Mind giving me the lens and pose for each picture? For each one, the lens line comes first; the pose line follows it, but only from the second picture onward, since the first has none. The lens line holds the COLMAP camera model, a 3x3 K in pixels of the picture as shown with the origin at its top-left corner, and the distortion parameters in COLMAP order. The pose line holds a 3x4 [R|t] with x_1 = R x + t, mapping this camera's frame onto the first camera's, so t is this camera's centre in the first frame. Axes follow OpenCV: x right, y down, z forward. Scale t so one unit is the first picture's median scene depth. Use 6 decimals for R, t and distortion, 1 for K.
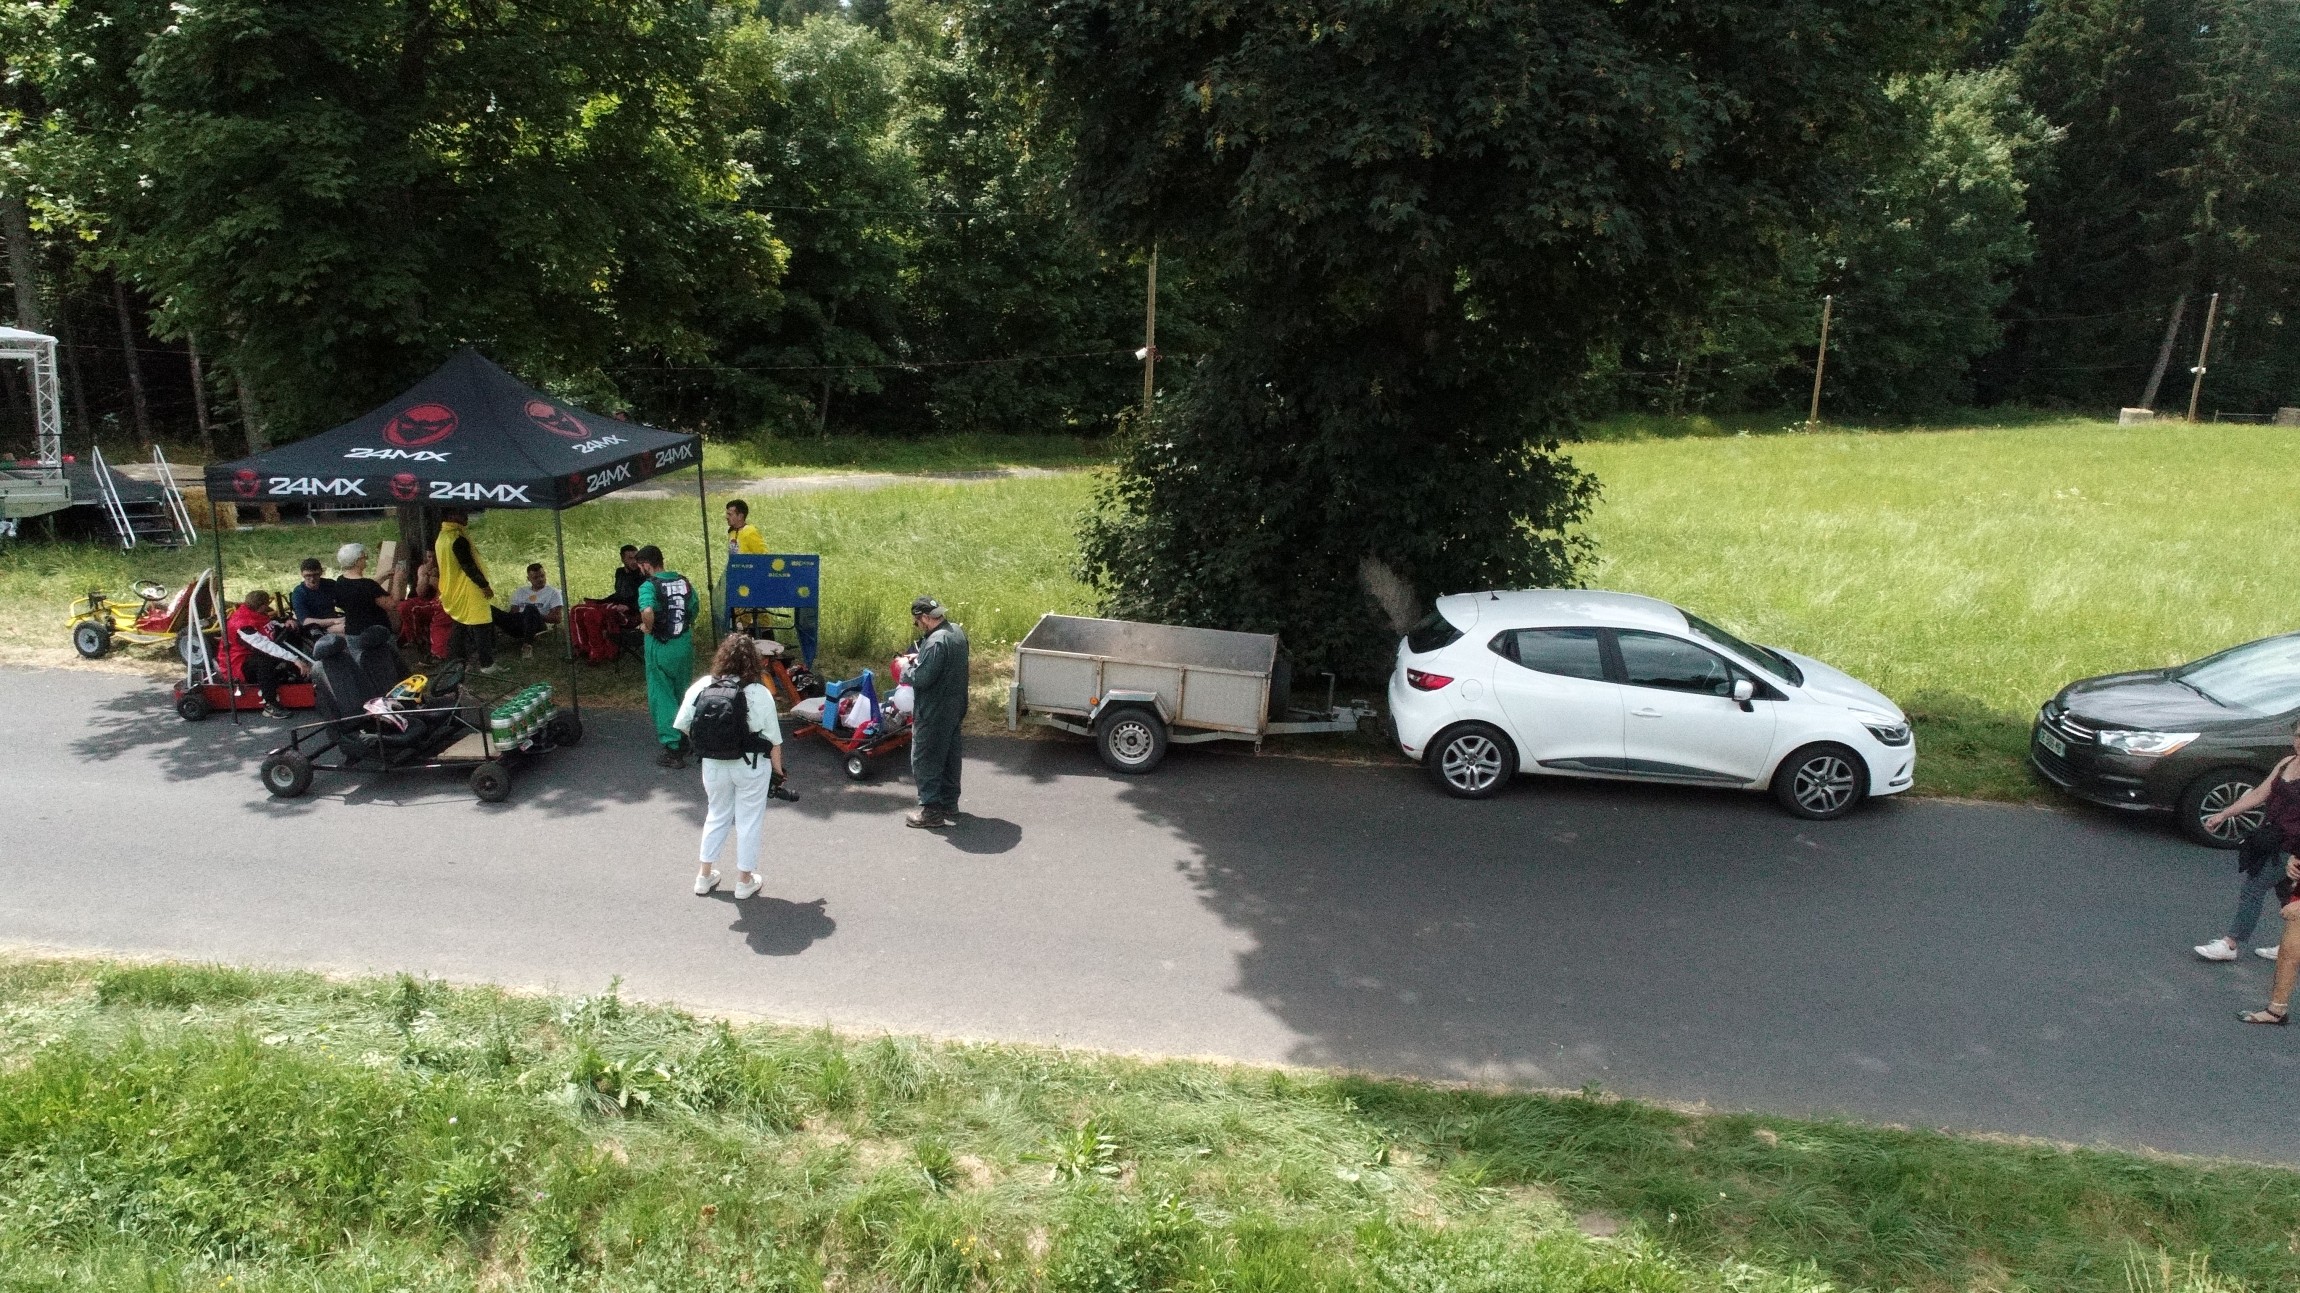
lens RADIAL K [[1530.0, 0, 1142.7], [0, 1530.0, 630.5], [0, 0, 1]] dist [-0.002363, -0.001050]
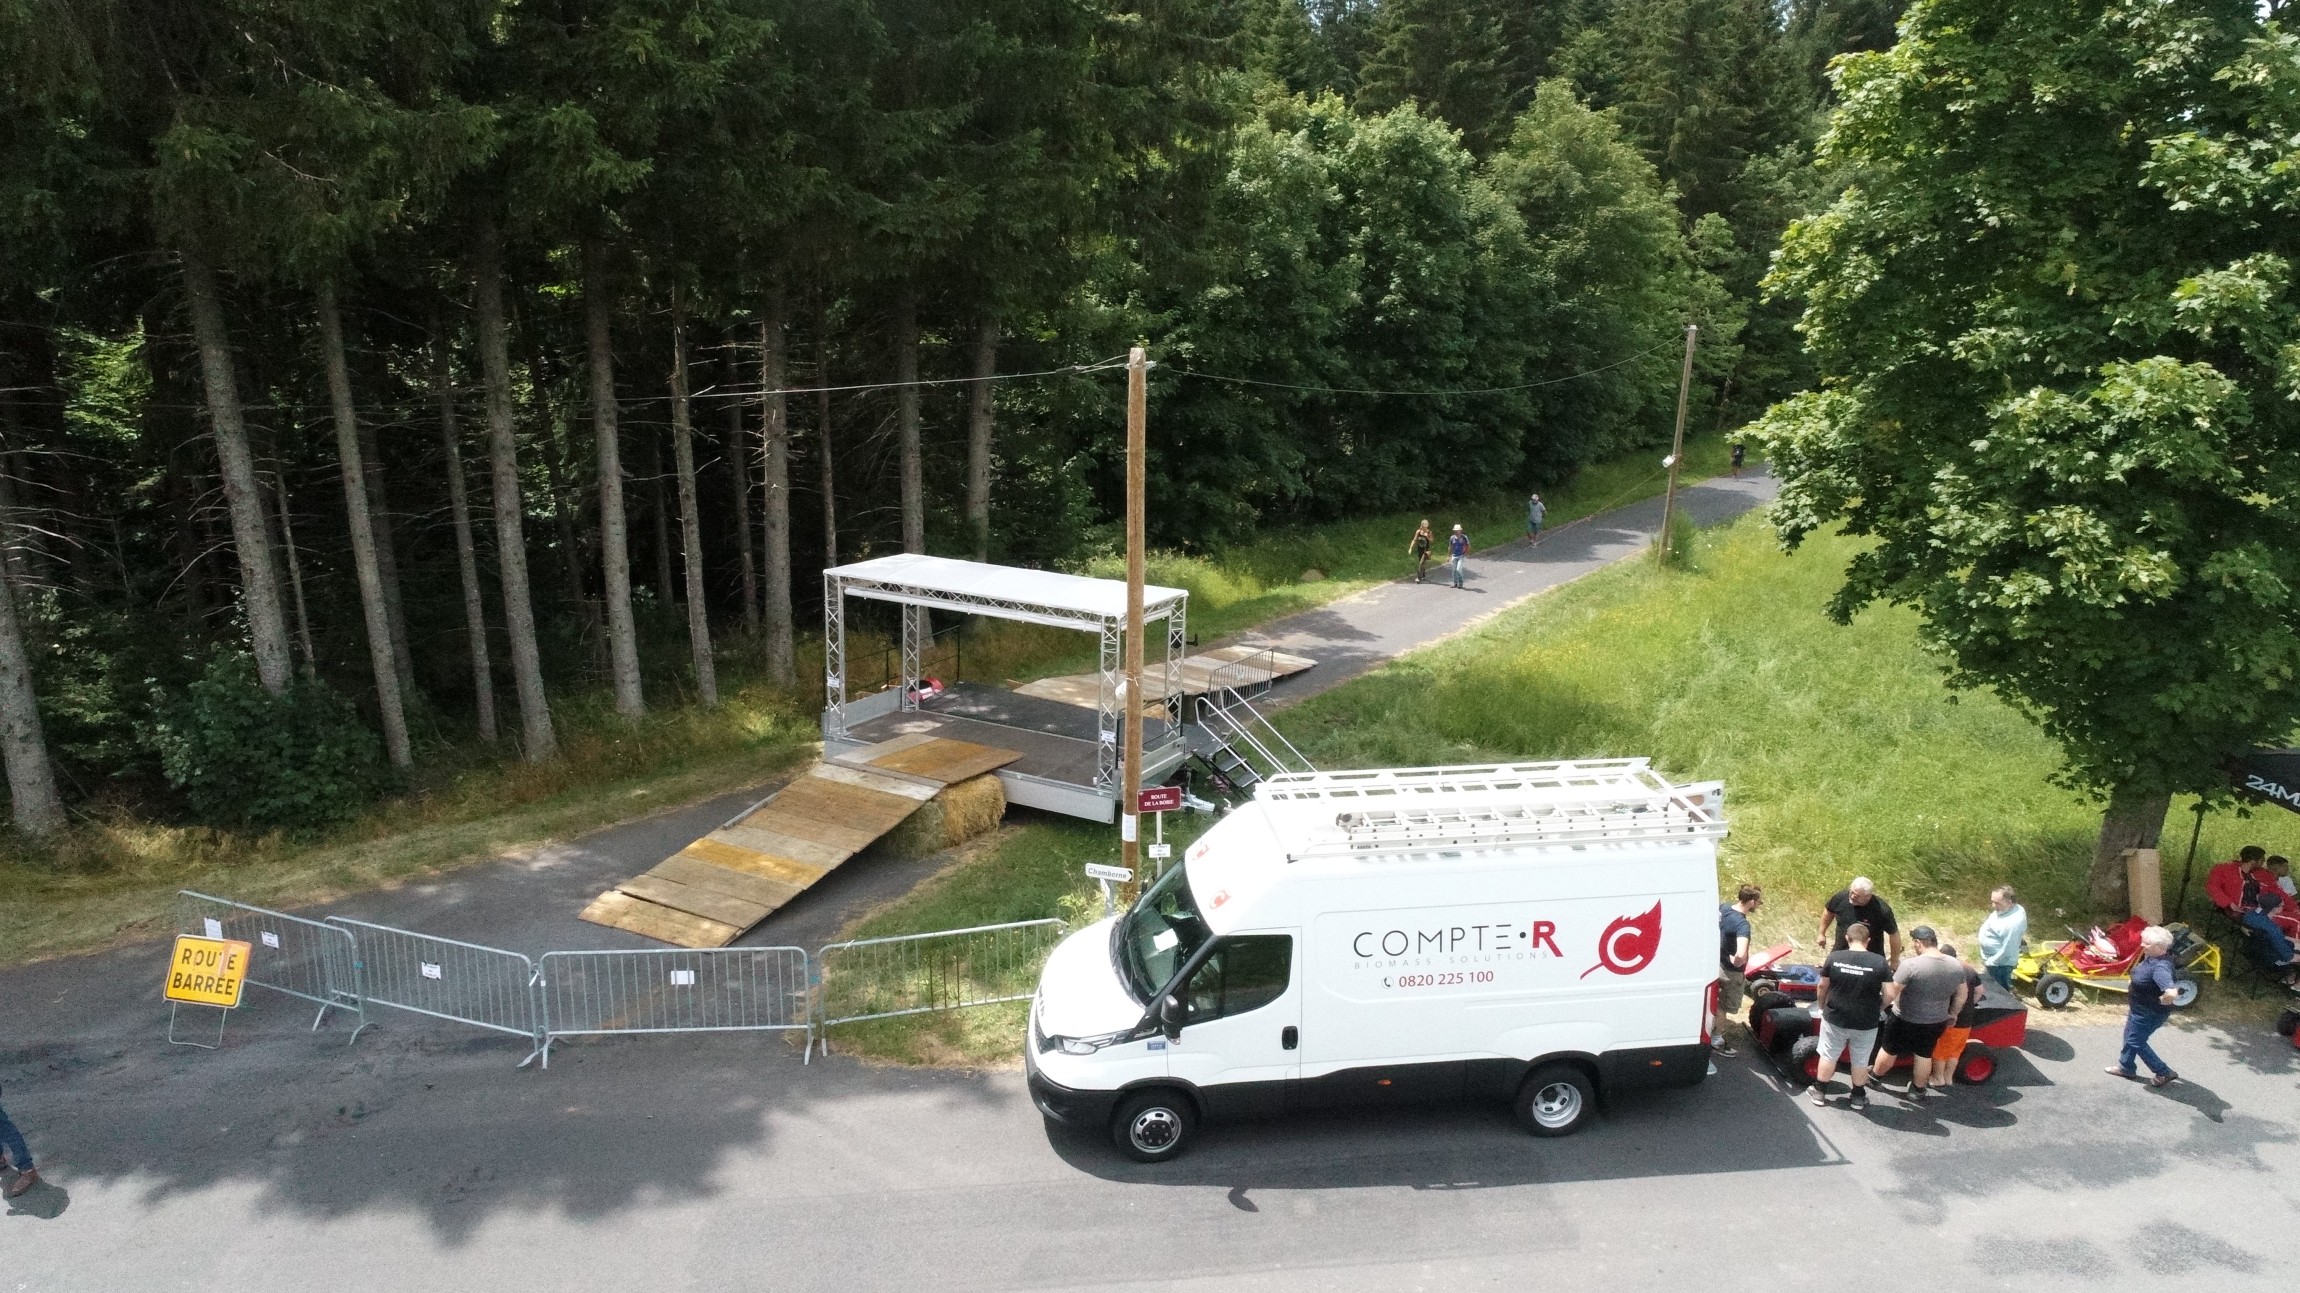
lens RADIAL K [[1530.0, 0, 1144.7], [0, 1530.0, 632.7], [0, 0, 1]] dist [-0.002363, -0.001050]
pose [[0.968915, -0.078088, 0.234748, -1.776073], [0.070348, 0.996672, 0.041177, -0.381447], [-0.237183, -0.023383, 0.971184, 0.152310]]
